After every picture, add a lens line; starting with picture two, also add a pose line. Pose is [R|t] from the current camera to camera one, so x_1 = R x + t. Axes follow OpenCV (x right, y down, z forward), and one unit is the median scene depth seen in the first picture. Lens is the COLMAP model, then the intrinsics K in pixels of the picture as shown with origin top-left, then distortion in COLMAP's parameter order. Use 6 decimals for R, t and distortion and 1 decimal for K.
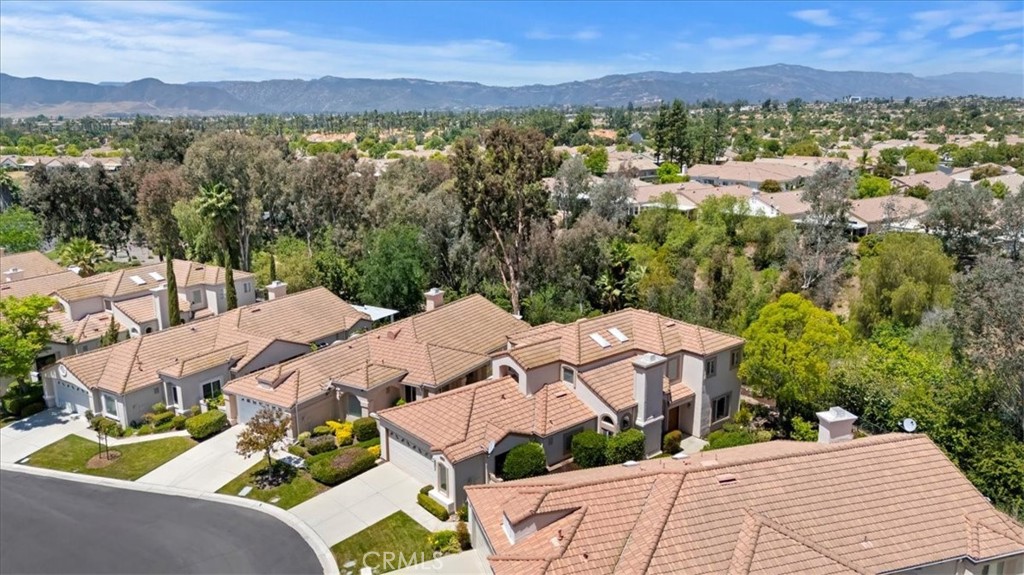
lens RADIAL K [[740.1, 0, 512.0], [0, 740.1, 287.5], [0, 0, 1]] dist [0.055842, -0.000771]
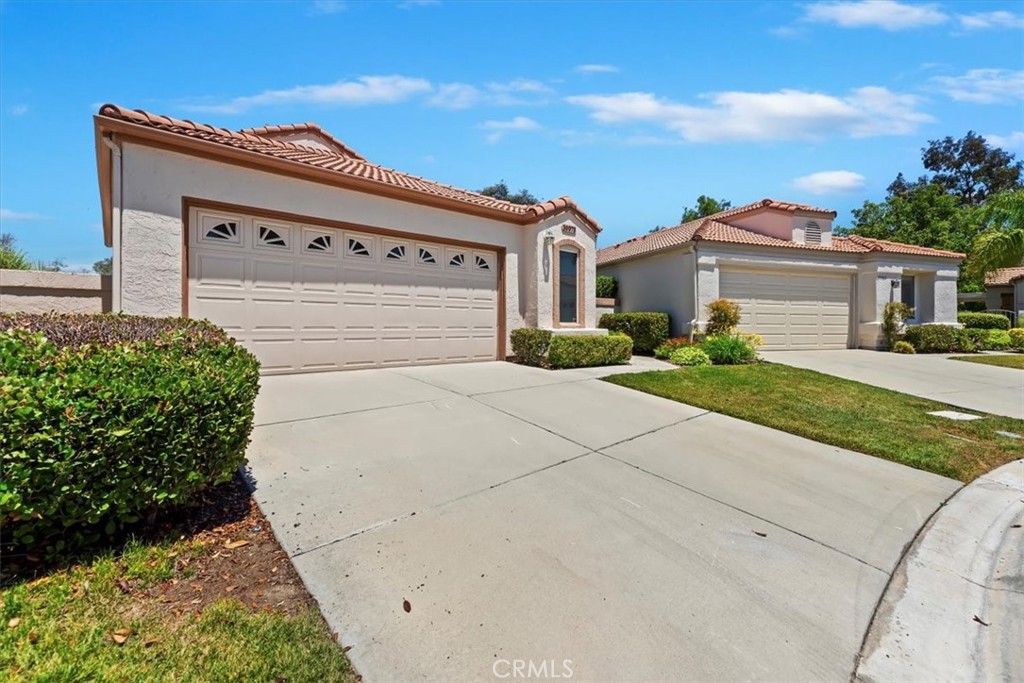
lens RADIAL K [[445.9, 0, 525.0], [0, 445.9, 326.5], [0, 0, 1]] dist [0.000949, 0.000166]
pose [[-0.041309, 0.001884, 0.999145, -0.291207], [0.235811, 0.971767, 0.007917, 0.240320], [-0.970921, 0.235936, -0.040586, 0.918734]]
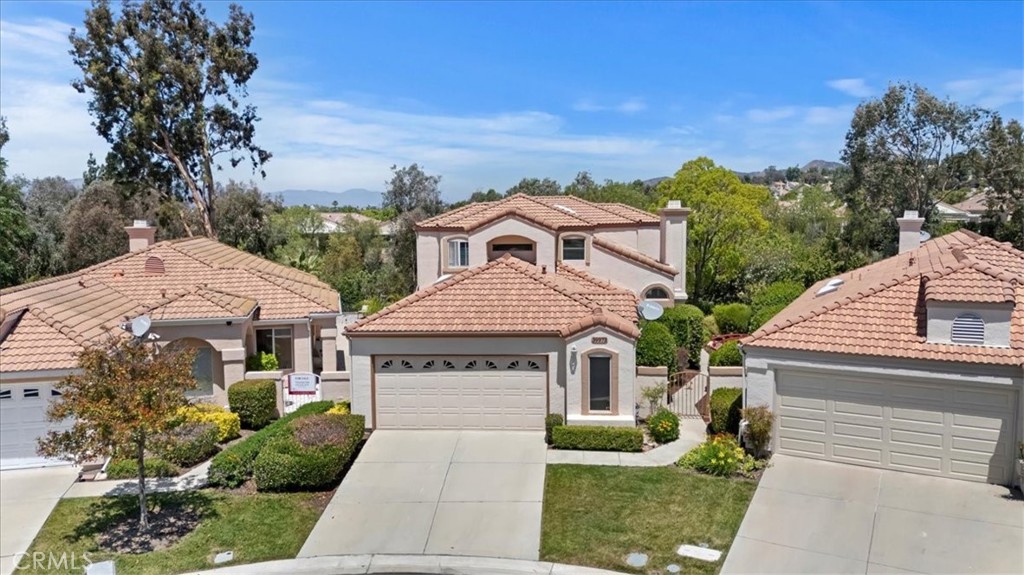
lens RADIAL K [[769.7, 0, 512.0], [0, 769.7, 287.5], [0, 0, 1]] dist [0.093567, -0.101929]
pose [[0.706101, -0.071552, 0.704487, -0.447336], [0.175656, 0.981485, -0.076372, 0.197732], [-0.685978, 0.177673, 0.705596, 0.580109]]
